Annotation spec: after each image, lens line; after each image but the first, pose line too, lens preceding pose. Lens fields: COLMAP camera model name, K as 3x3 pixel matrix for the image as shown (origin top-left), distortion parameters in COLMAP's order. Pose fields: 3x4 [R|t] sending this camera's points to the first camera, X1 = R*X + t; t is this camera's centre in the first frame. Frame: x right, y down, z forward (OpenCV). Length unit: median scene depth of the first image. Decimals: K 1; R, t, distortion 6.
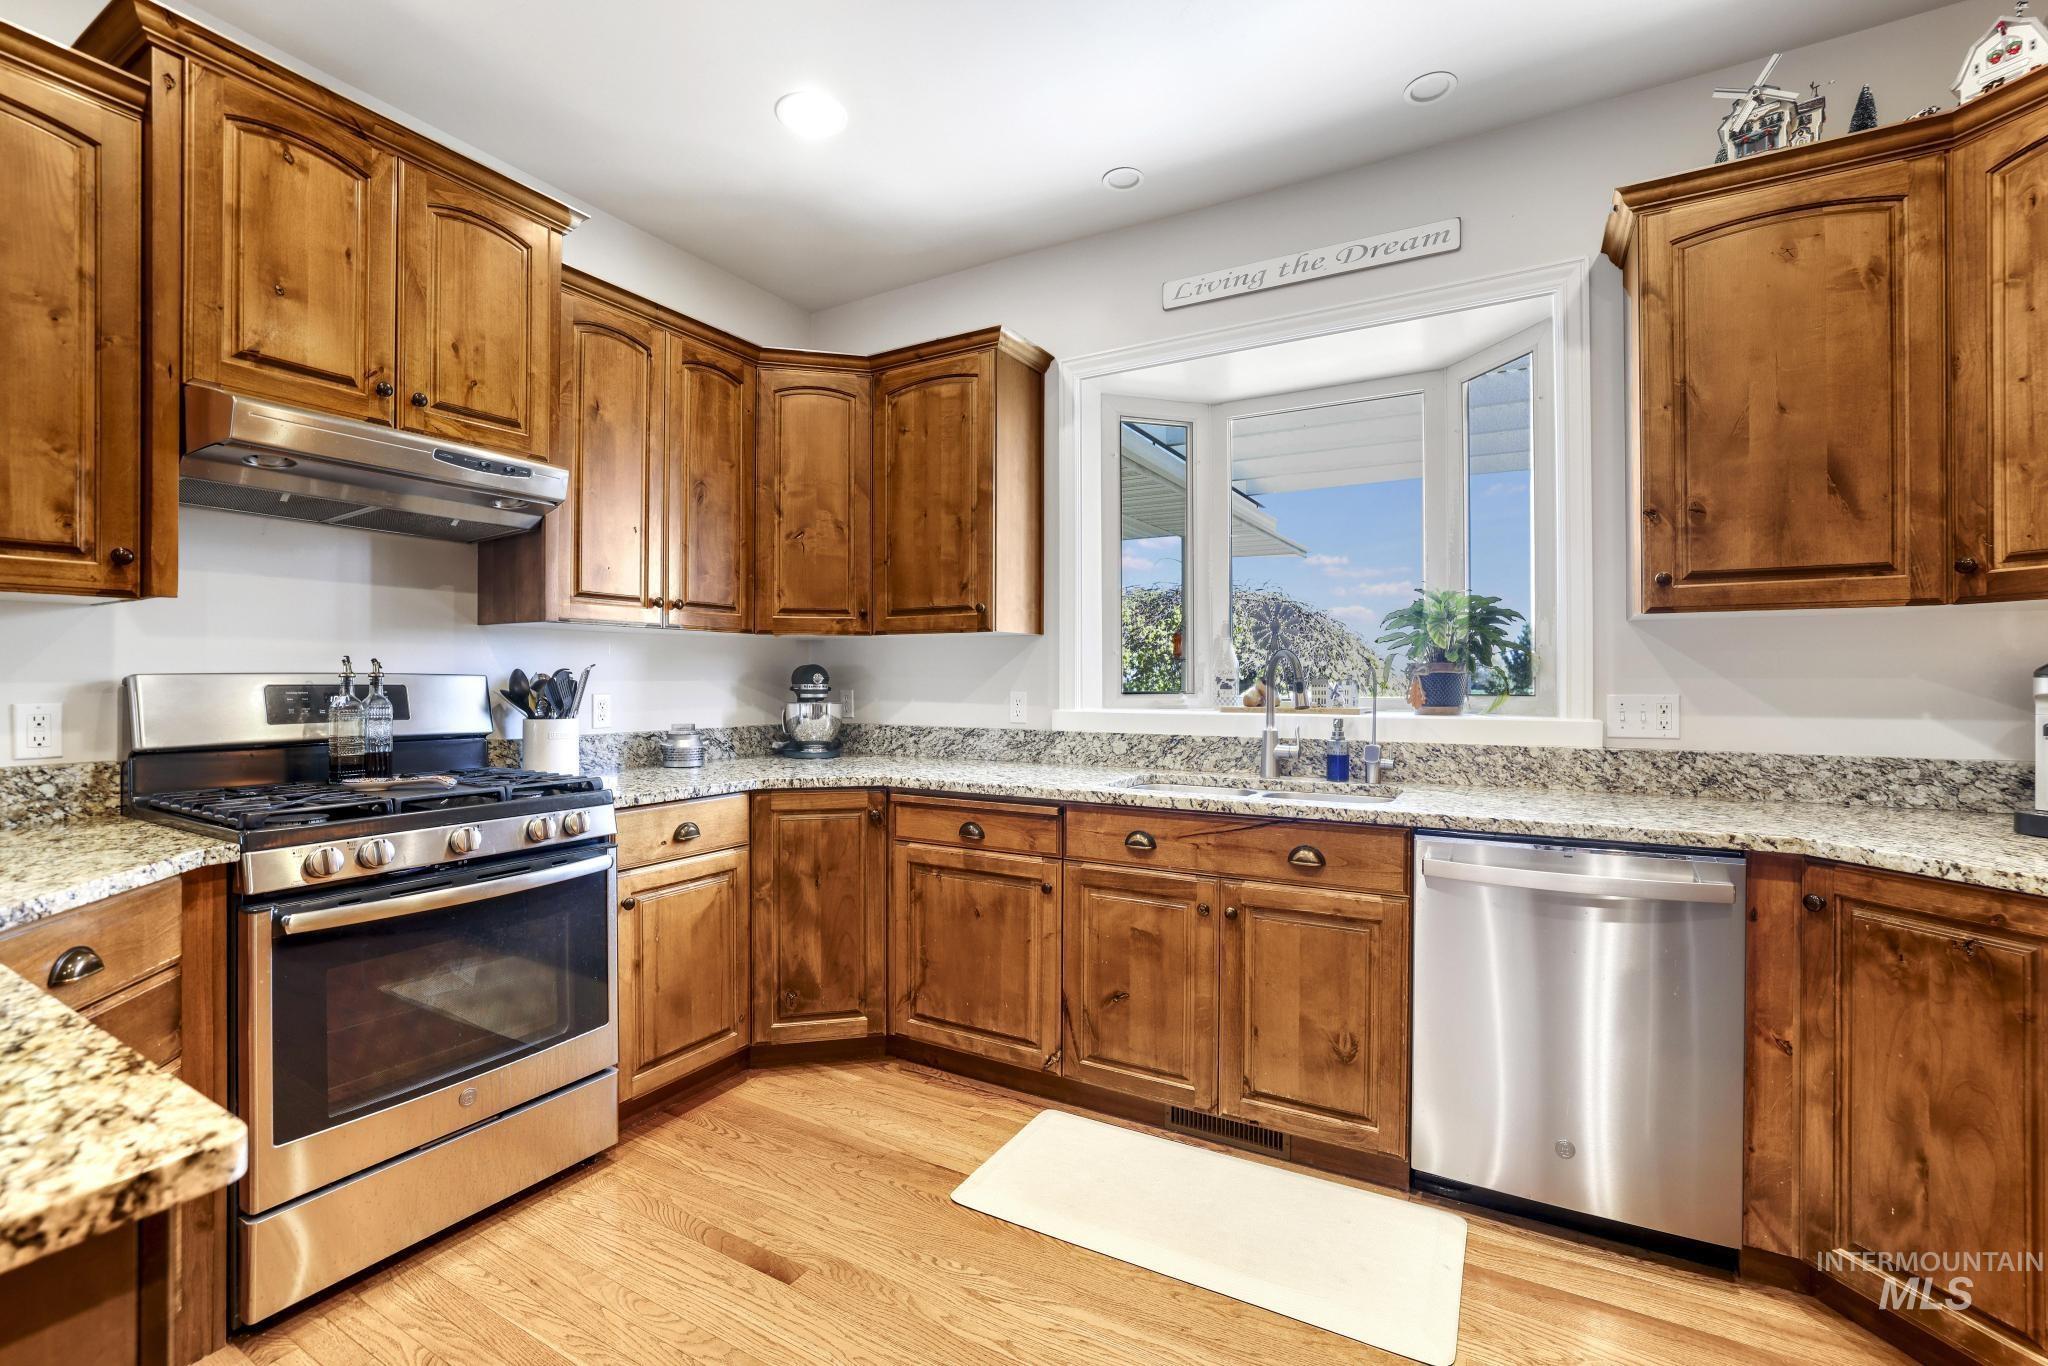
lens RADIAL K [[902.8, 0, 1033.6], [0, 902.8, 680.9], [0, 0, 1]] dist [-0.020274, 0.004557]
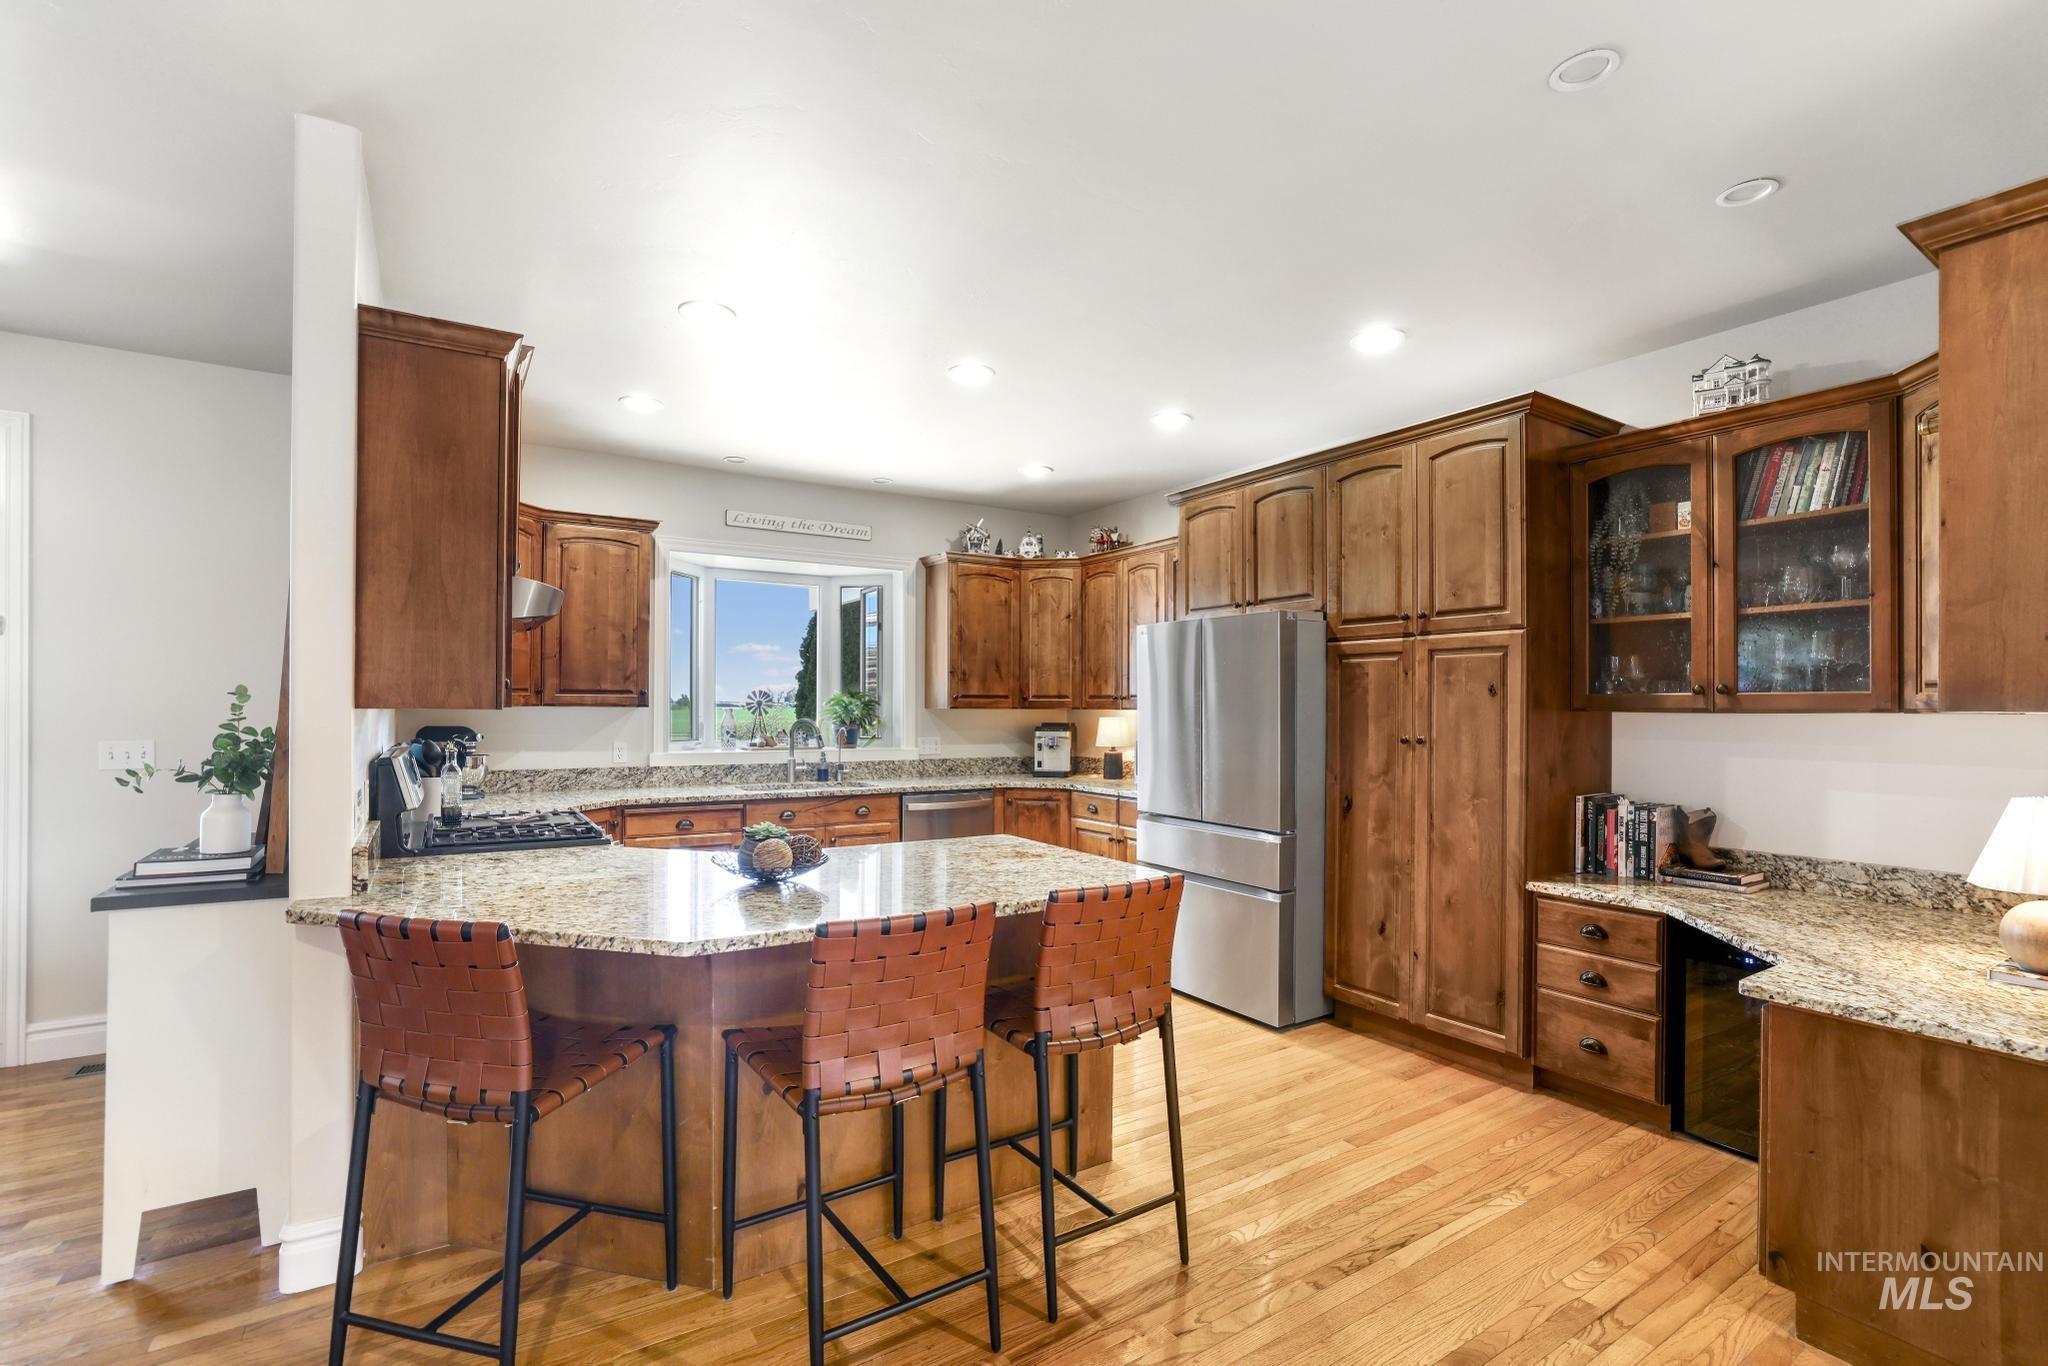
lens RADIAL K [[902.8, 0, 1032.1], [0, 902.8, 697.7], [0, 0, 1]] dist [-0.020274, 0.004557]
pose [[0.476404, 0.009592, 0.879174, -1.442827], [-0.005584, 0.999953, -0.007884, -0.078699], [-0.879209, -0.001154, 0.476435, -0.480119]]
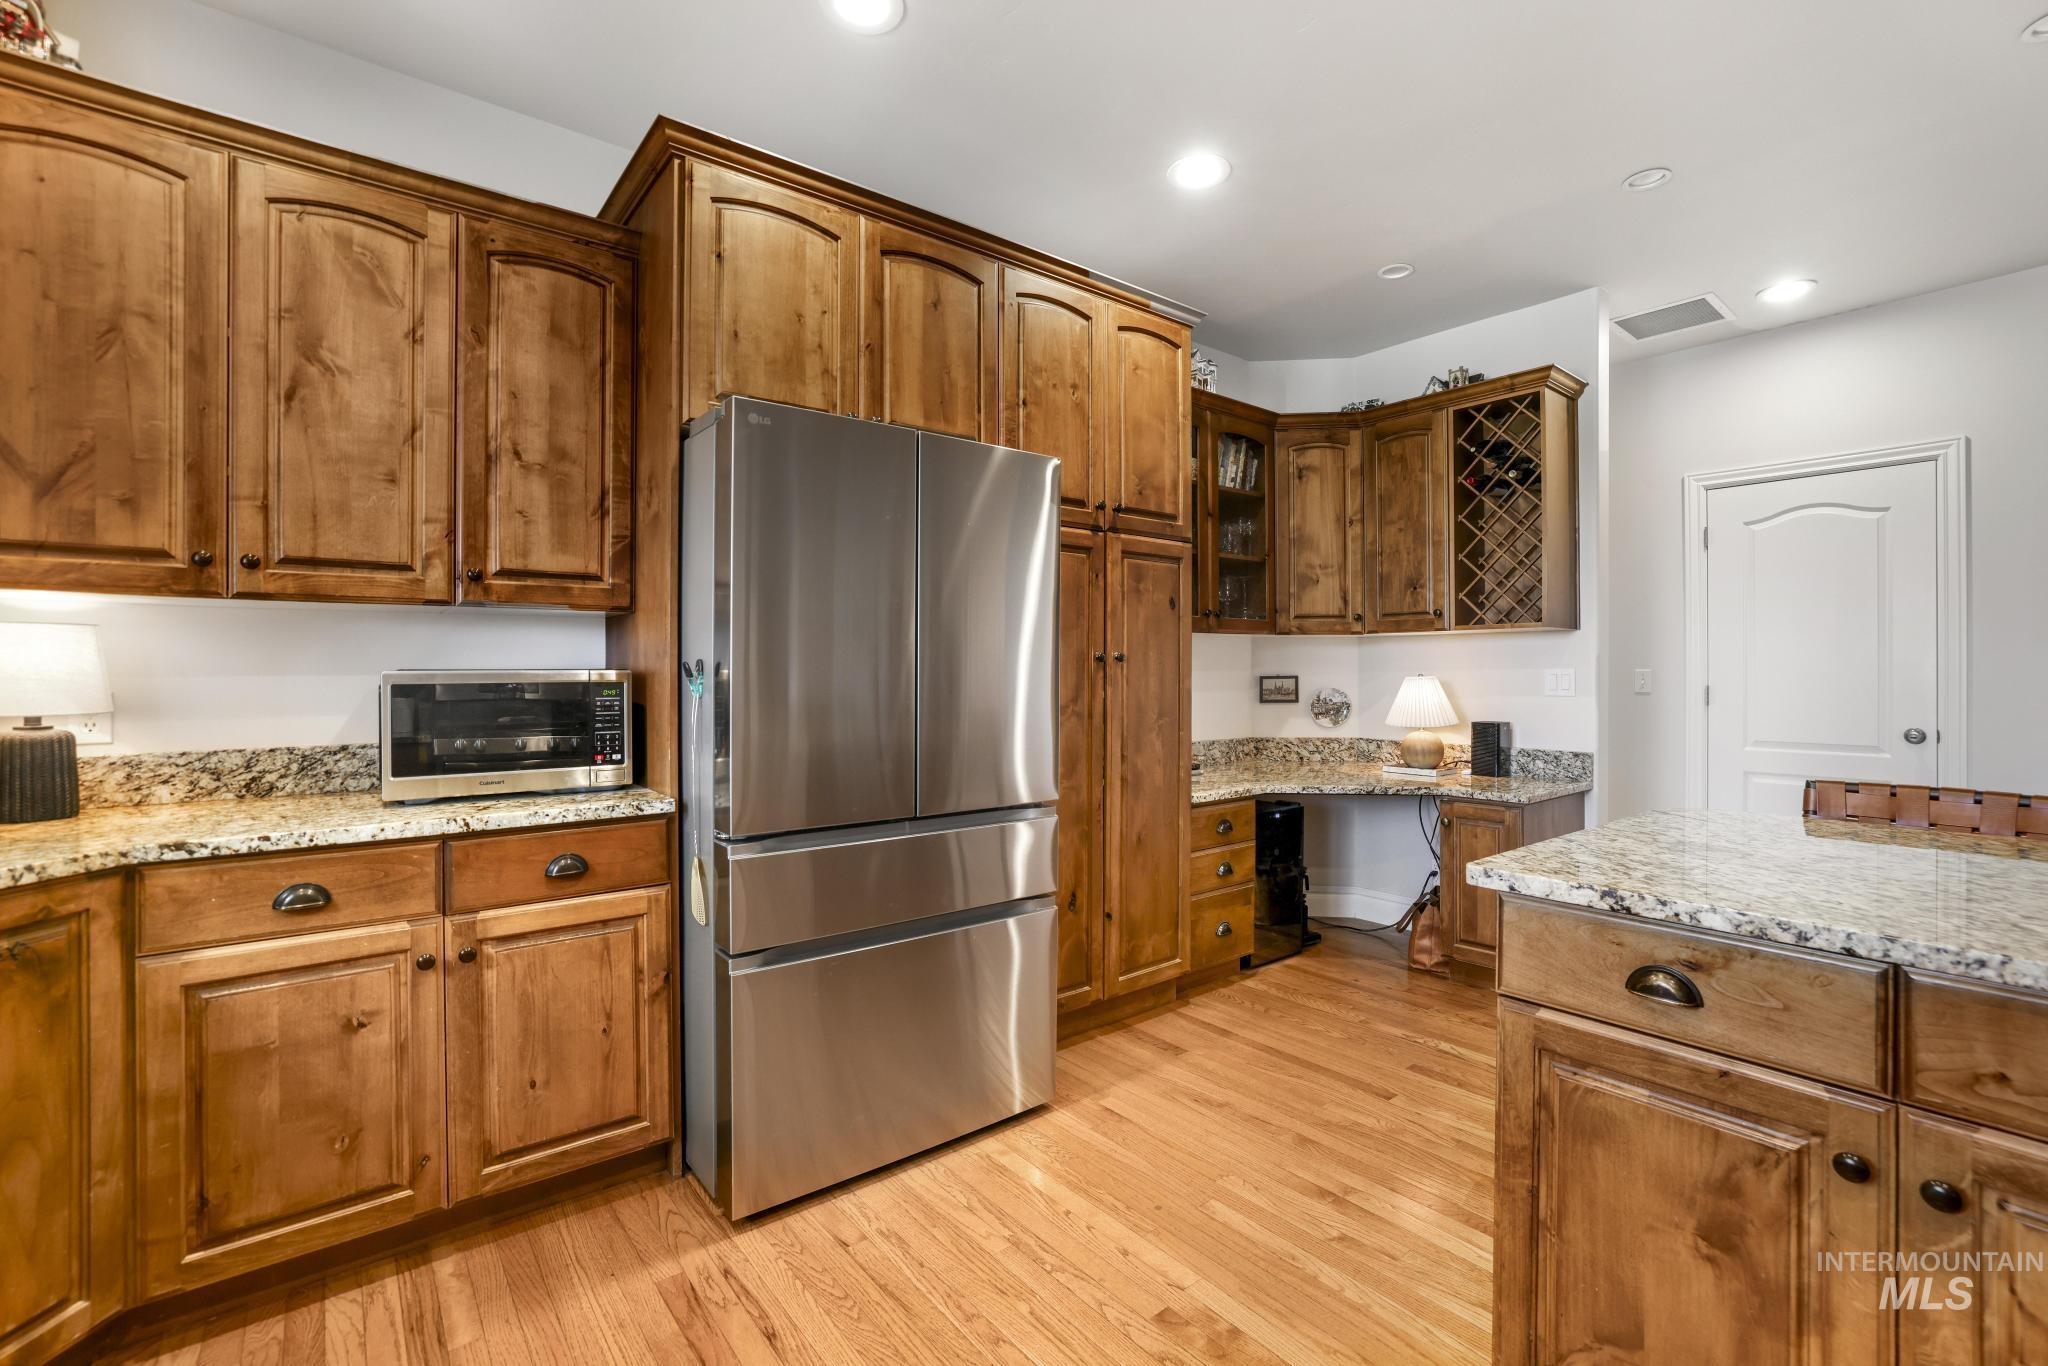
lens RADIAL K [[902.8, 0, 1032.5], [0, 902.8, 674.5], [0, 0, 1]] dist [-0.020274, 0.004557]
pose [[-0.917757, -0.002151, 0.397136, -0.198749], [-0.001280, 0.999996, 0.002456, -0.001330], [-0.397140, 0.001746, -0.917756, 0.881219]]
